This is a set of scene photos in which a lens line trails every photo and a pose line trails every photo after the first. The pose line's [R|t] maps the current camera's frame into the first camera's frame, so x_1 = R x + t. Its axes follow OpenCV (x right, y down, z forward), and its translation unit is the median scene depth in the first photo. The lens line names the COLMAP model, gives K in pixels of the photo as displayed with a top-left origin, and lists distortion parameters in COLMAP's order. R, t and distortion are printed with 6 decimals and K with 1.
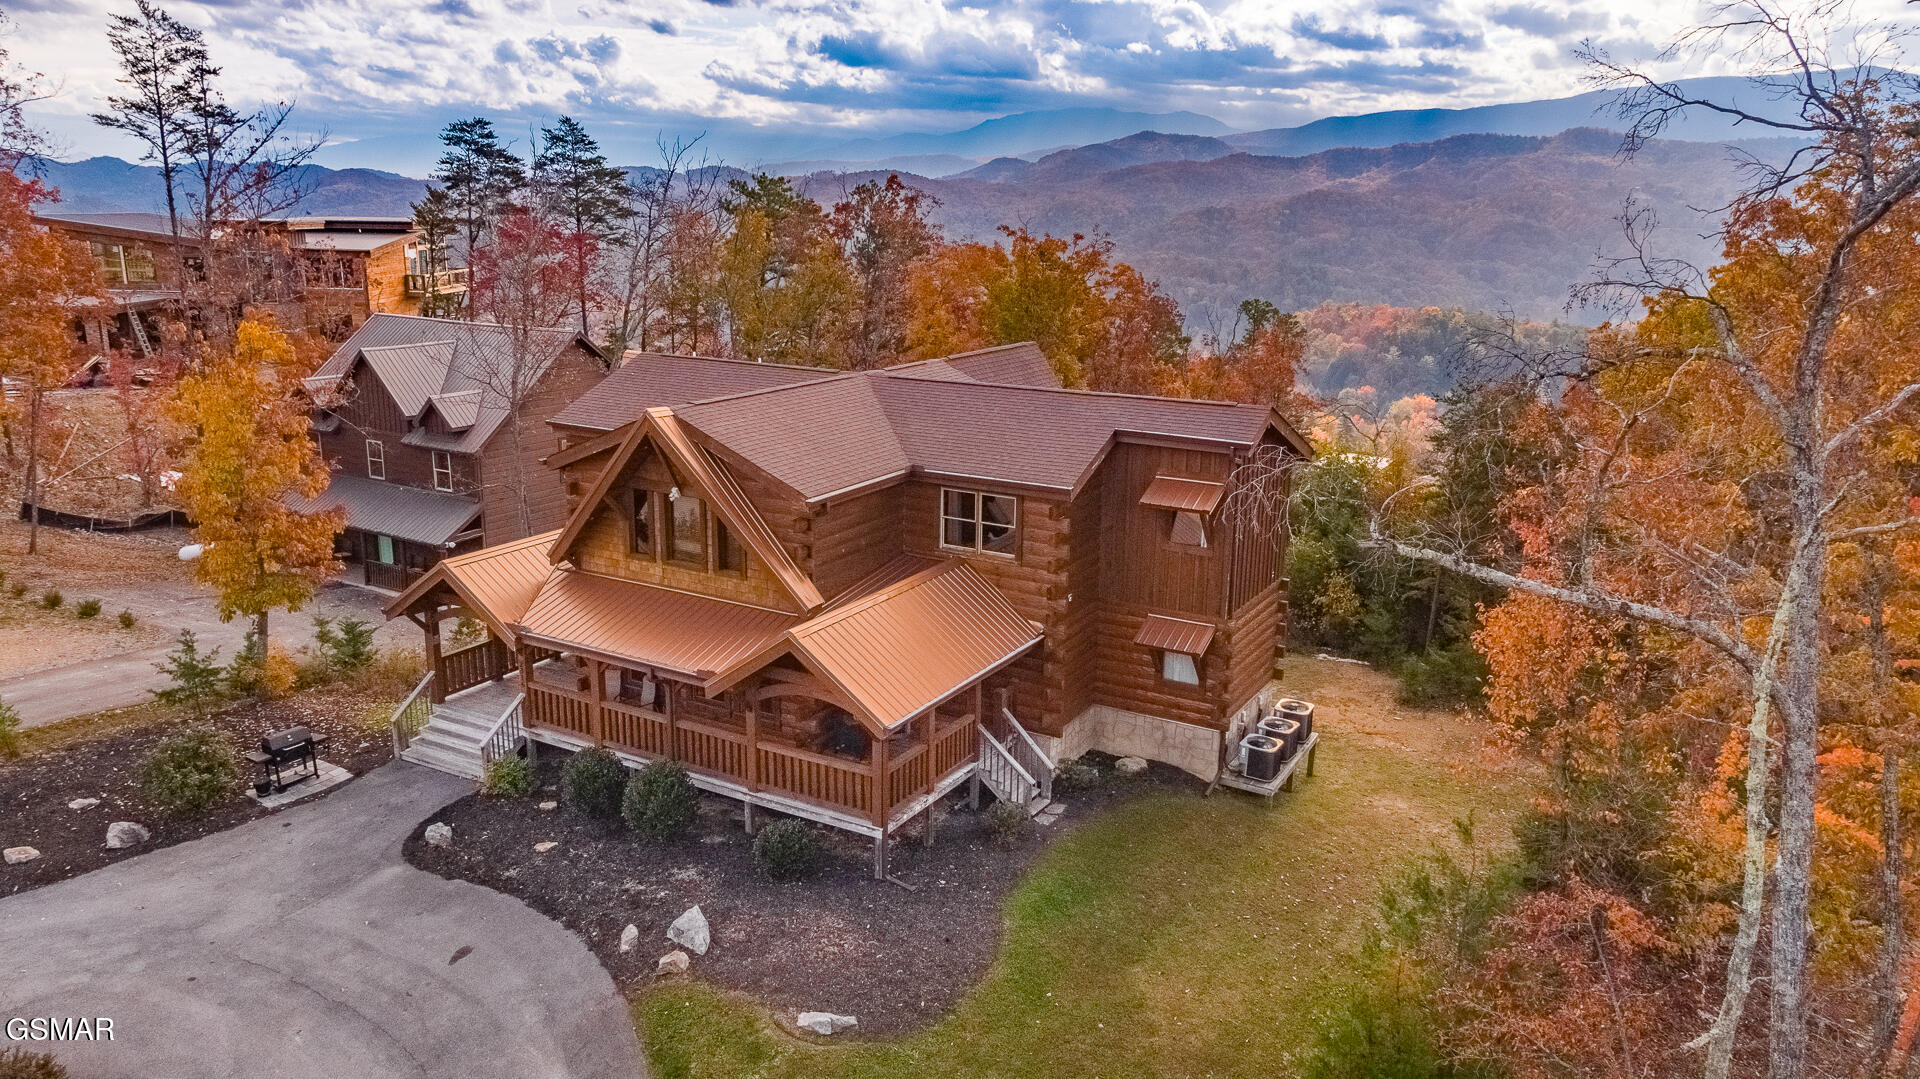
lens RADIAL K [[1360.4, 0, 960.0], [0, 1360.4, 539.5], [0, 0, 1]] dist [0.031813, 0.002463]
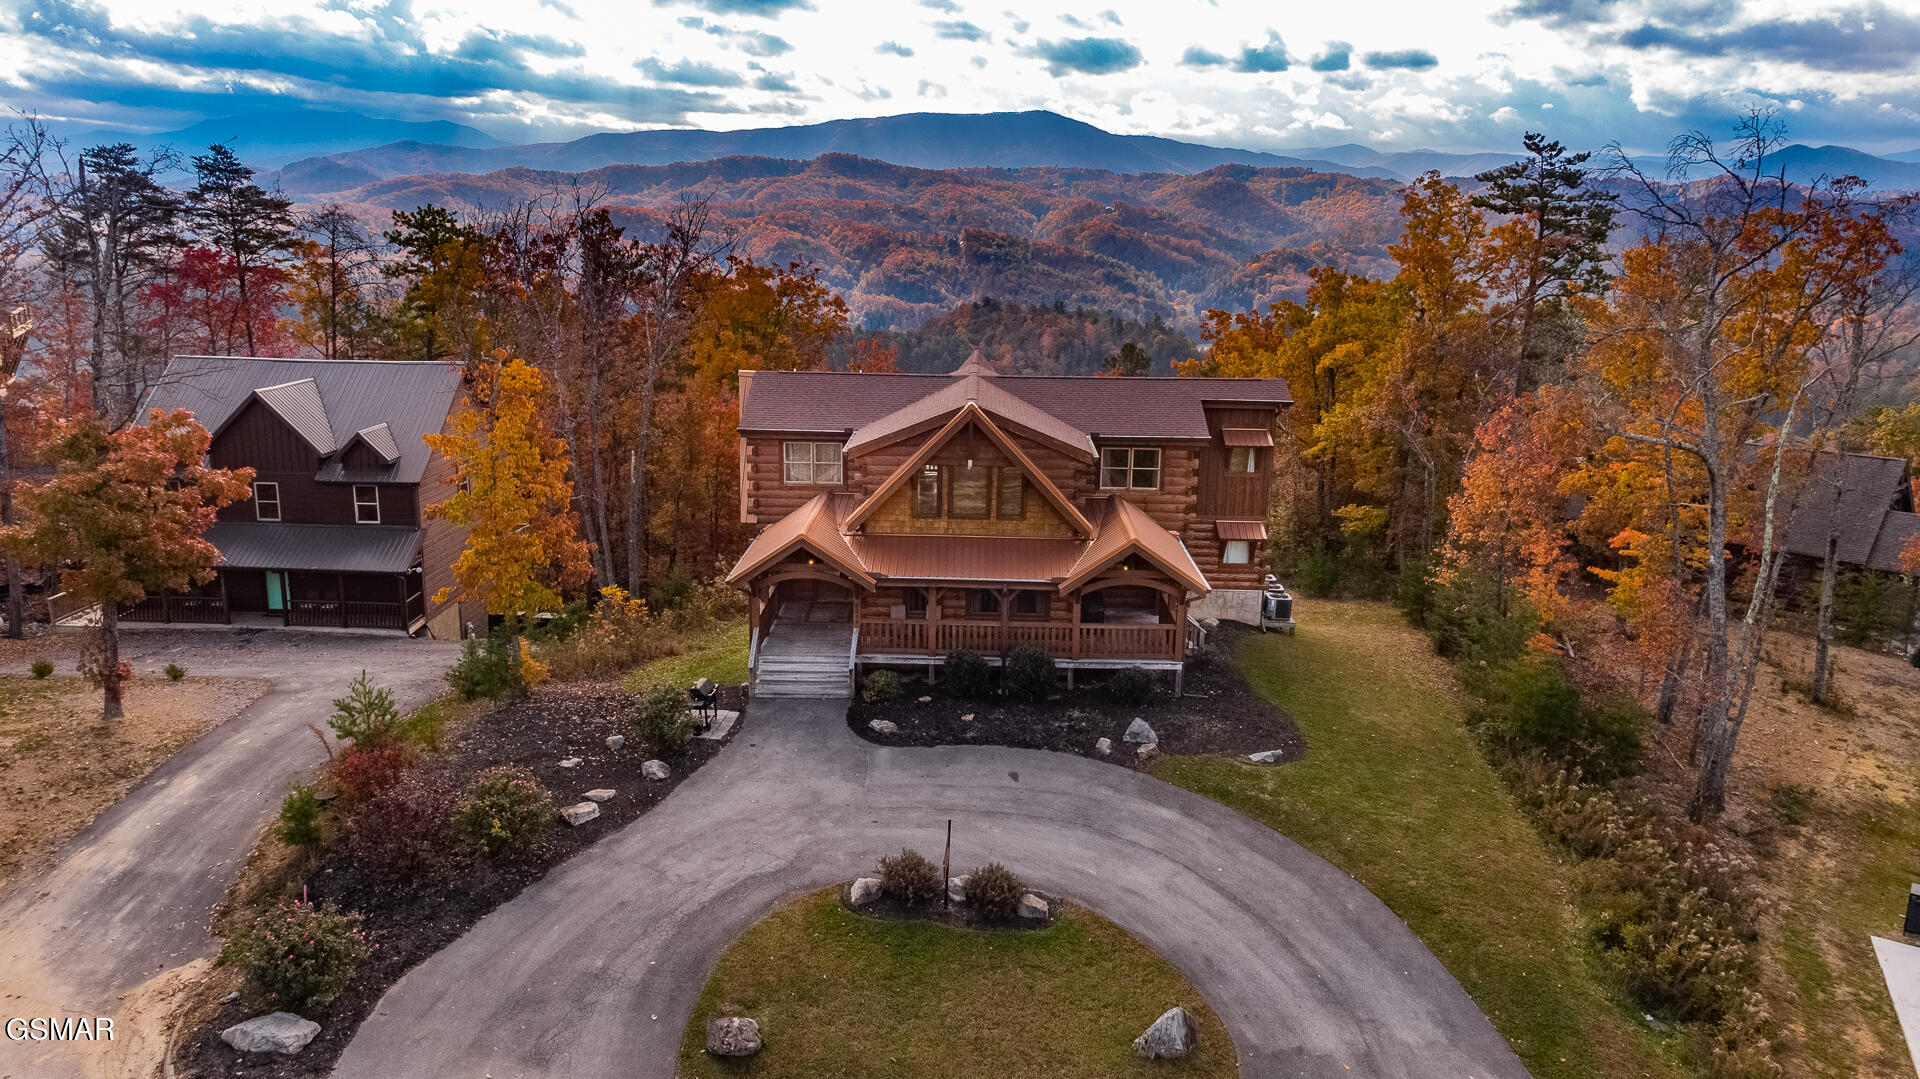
lens RADIAL K [[1360.4, 0, 960.0], [0, 1360.4, 539.5], [0, 0, 1]] dist [0.031813, 0.002463]
pose [[0.874513, -0.109688, 0.472436, -0.839265], [0.114745, 0.993228, 0.018201, 0.015343], [-0.471233, 0.038293, 0.881177, -0.204262]]
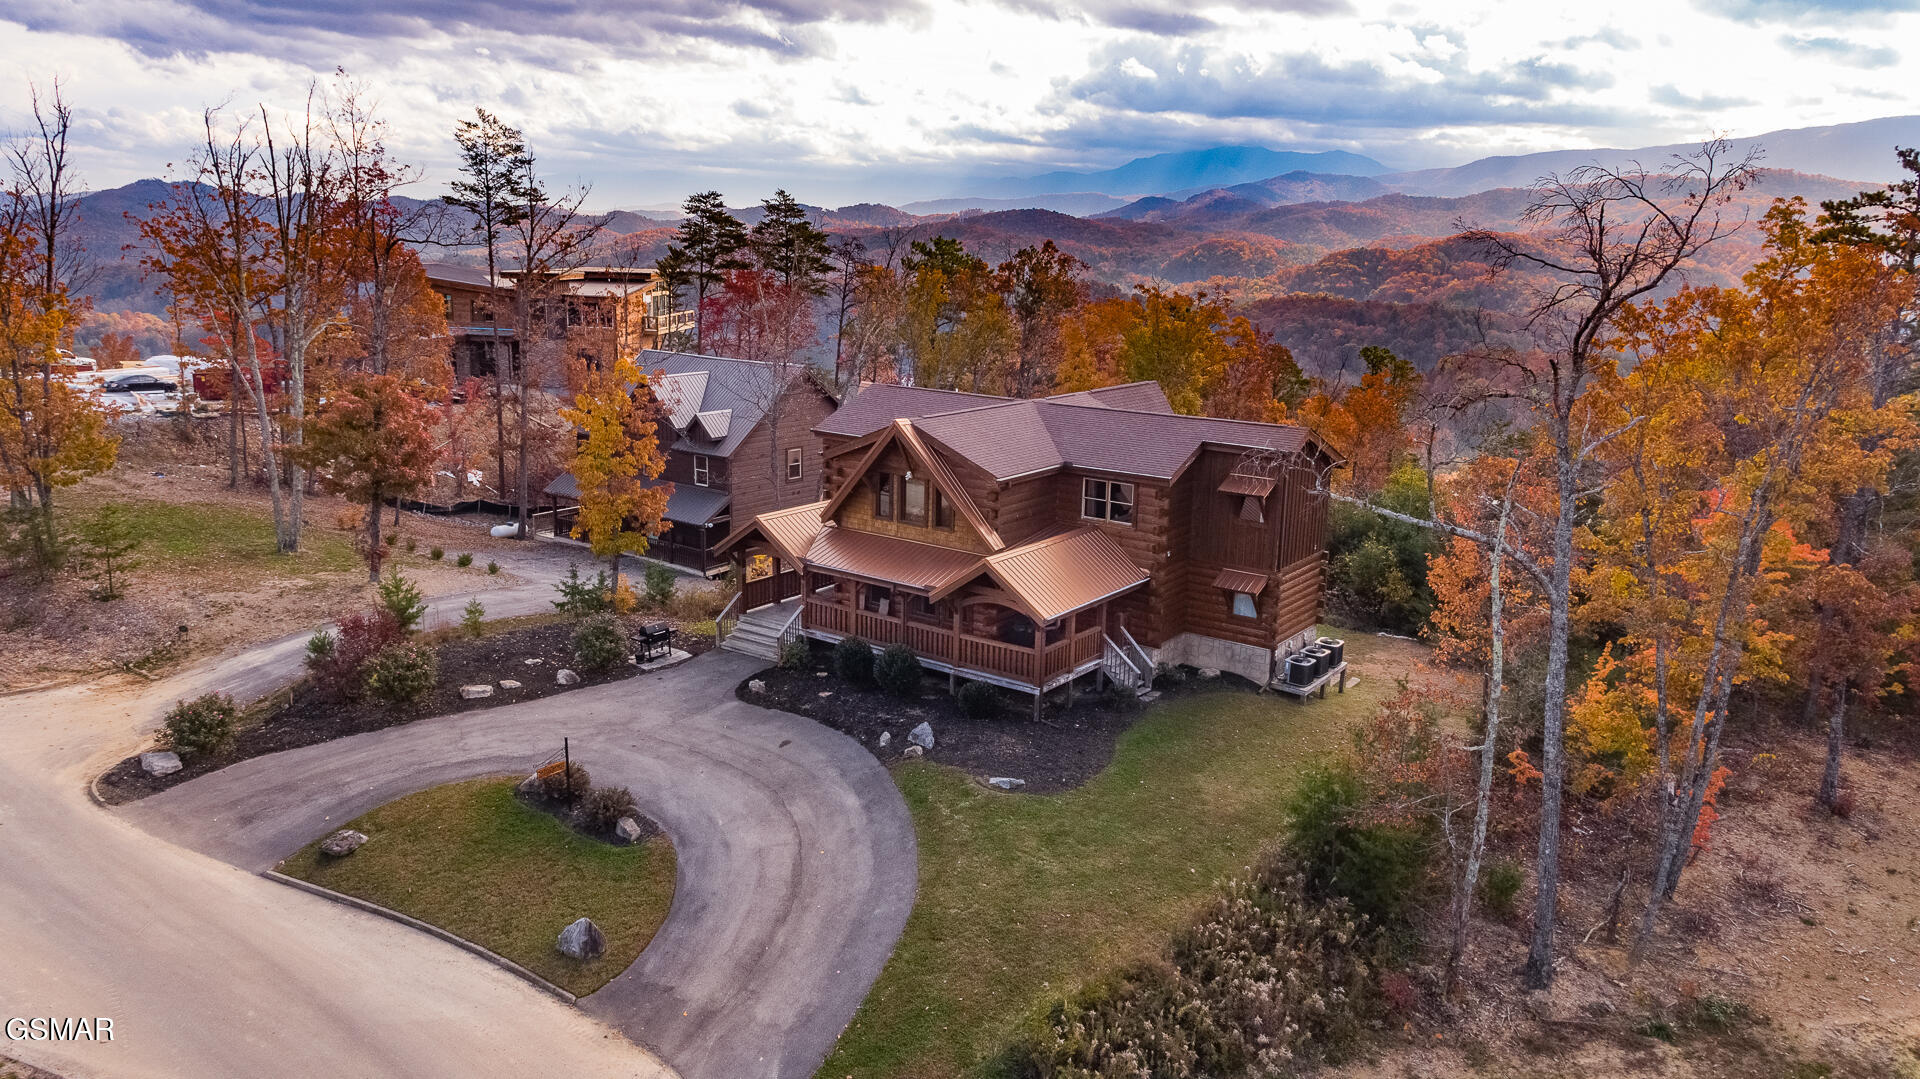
lens RADIAL K [[1360.4, 0, 960.0], [0, 1360.4, 539.5], [0, 0, 1]] dist [0.031813, 0.002463]
pose [[0.994550, 0.031102, -0.099515, 0.001877], [-0.033691, 0.999133, -0.024446, 0.070004], [0.098669, 0.027666, 0.994736, -0.488157]]
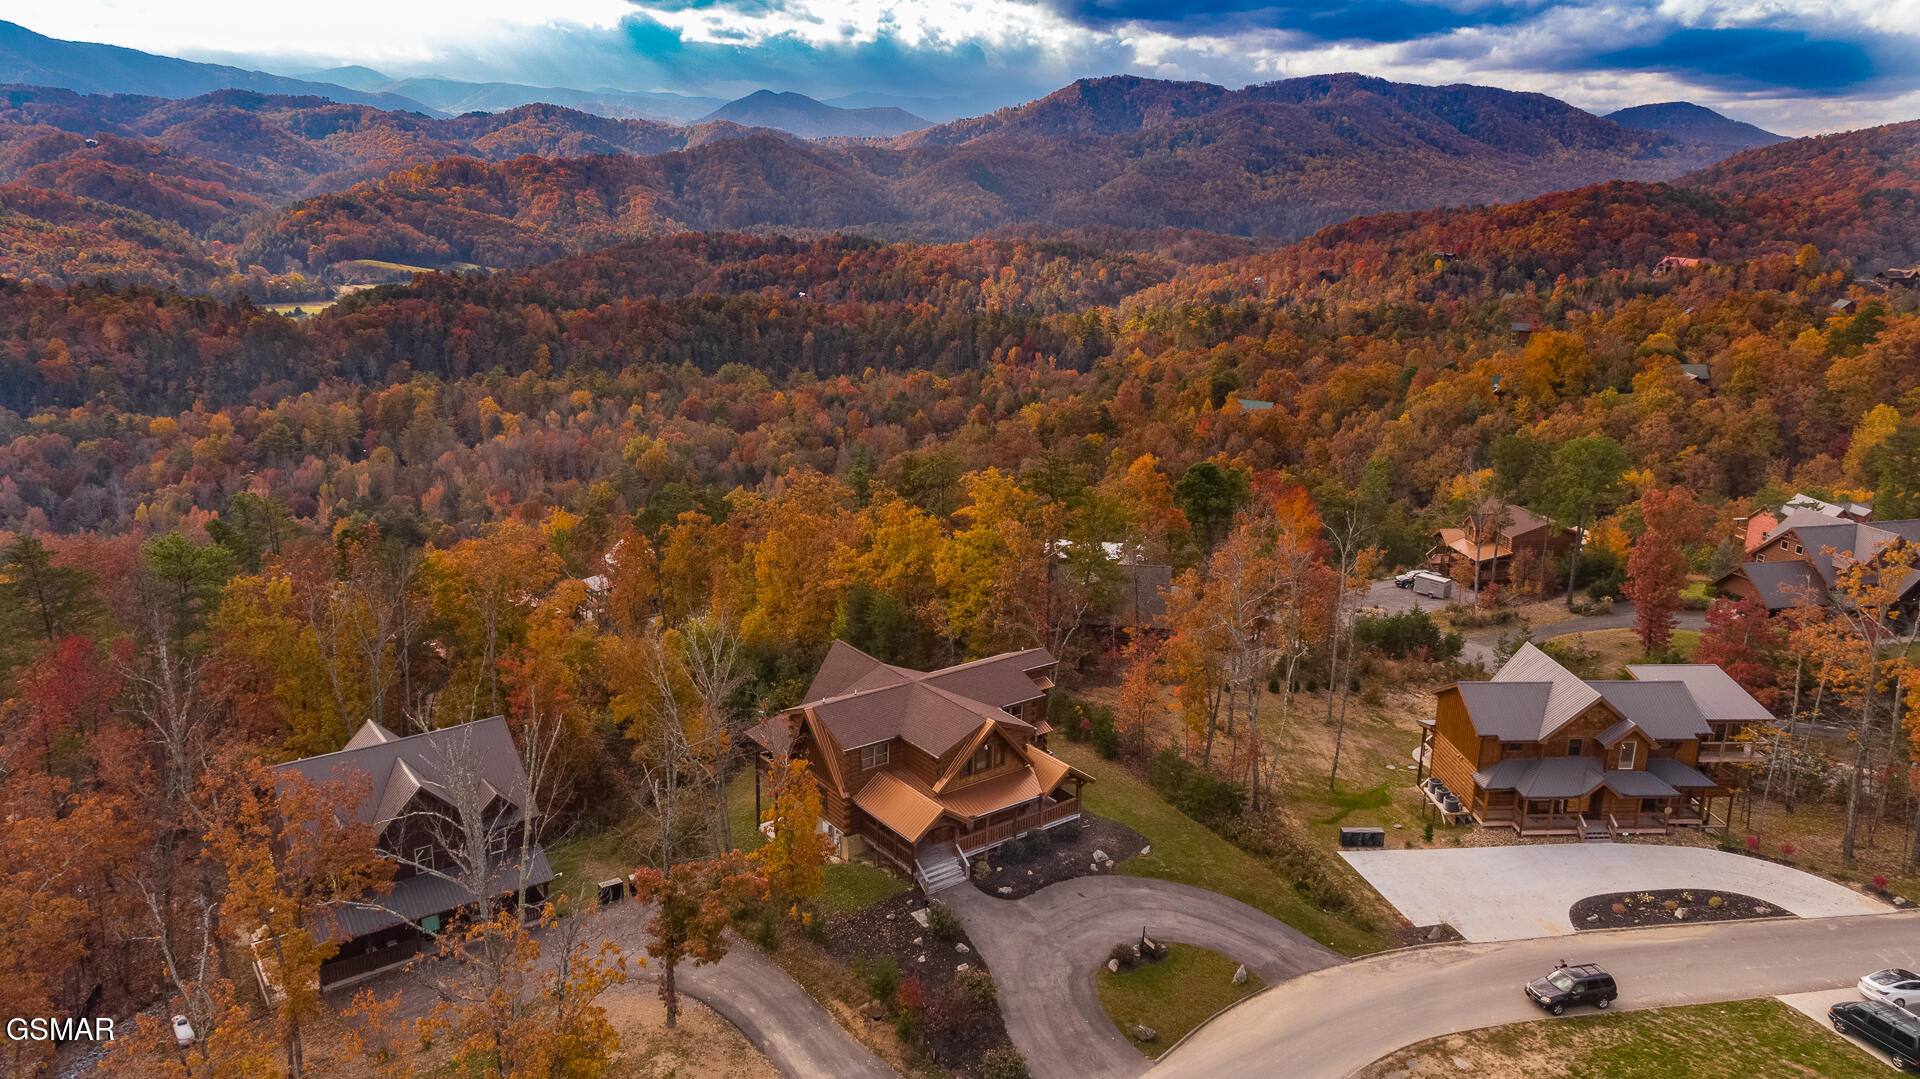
lens RADIAL K [[1360.4, 0, 960.0], [0, 1360.4, 539.5], [0, 0, 1]] dist [0.031813, 0.002463]
pose [[0.381137, -0.251512, 0.889649, -2.462701], [0.209291, 0.960775, 0.181957, -0.907961], [-0.900518, 0.116845, 0.418826, -0.154800]]
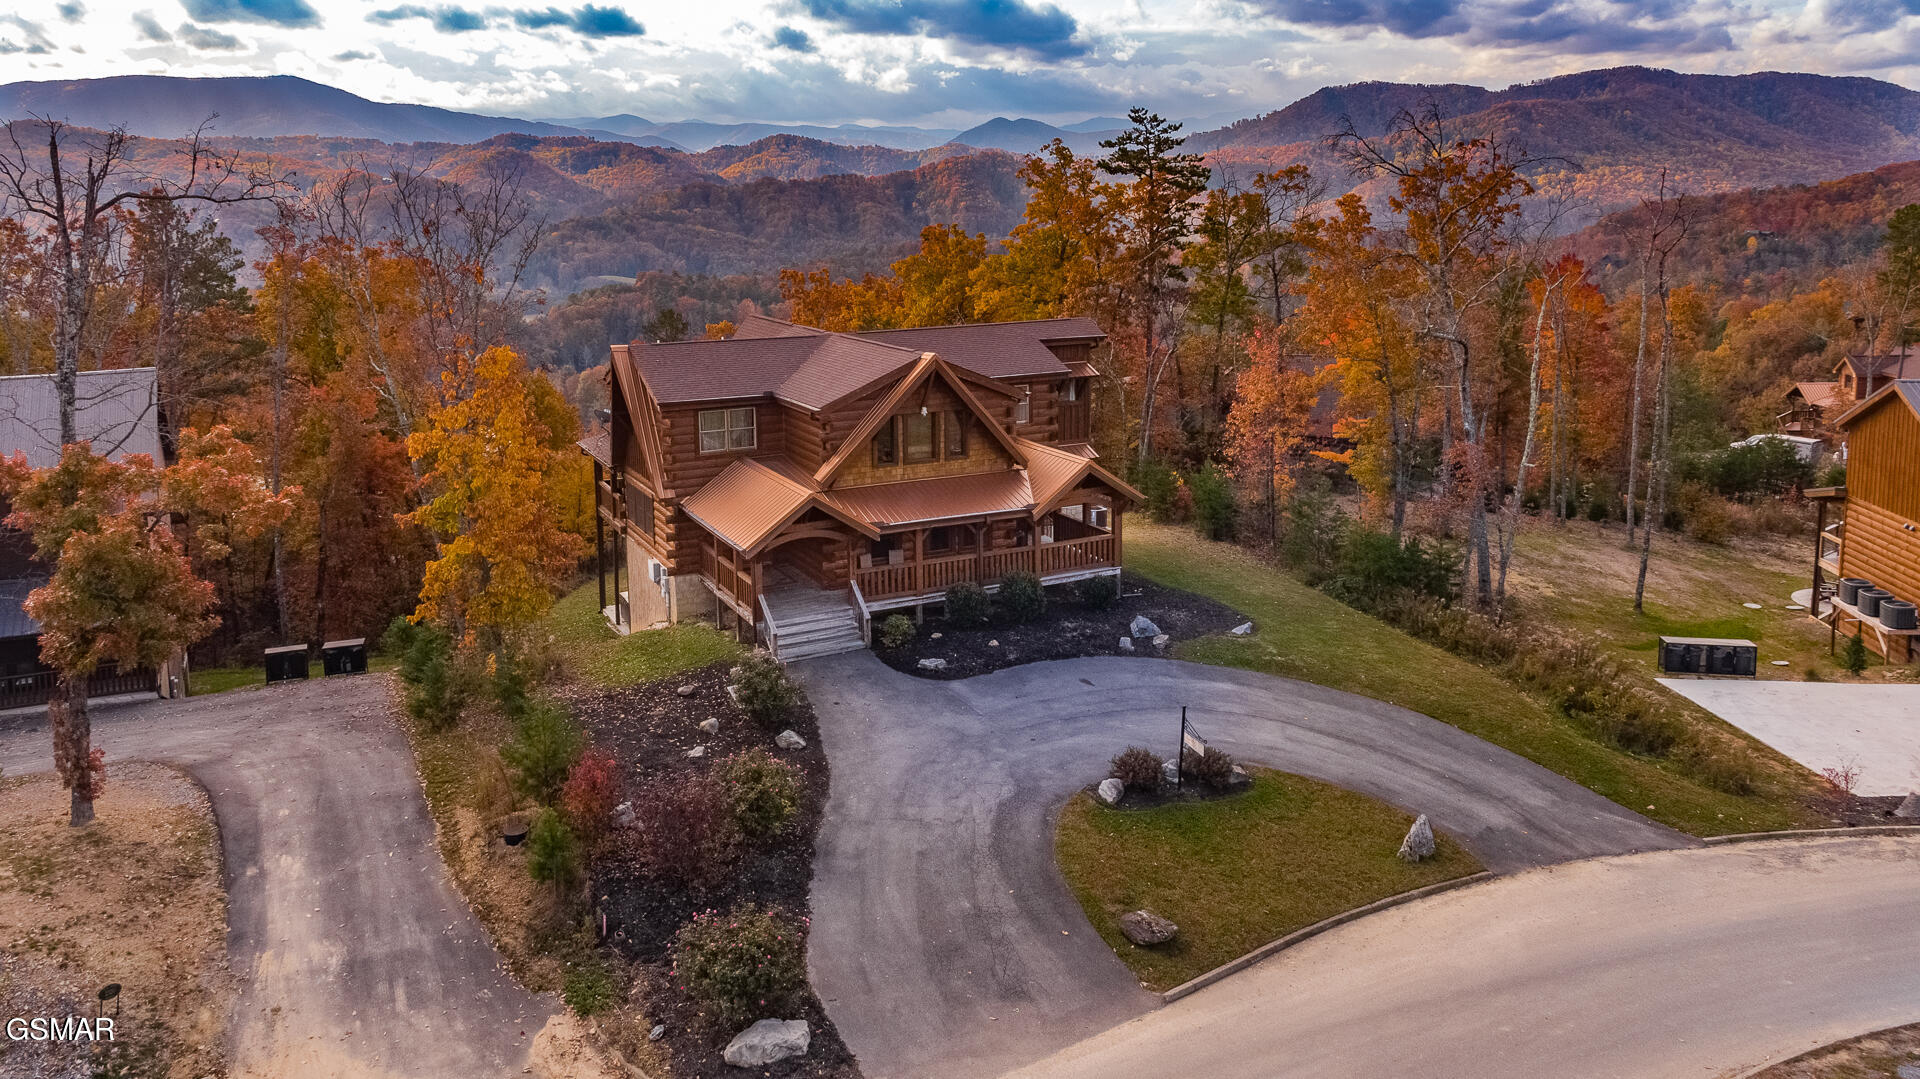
lens RADIAL K [[1393.3, 0, 909.4], [0, 1393.3, 392.8], [0, 0, 1]] dist [0.028635, 0.000065]
pose [[0.560149, -0.137214, 0.816949, -1.379392], [0.219965, 0.975421, 0.013010, -0.072212], [-0.798654, 0.172413, 0.576563, 0.131951]]
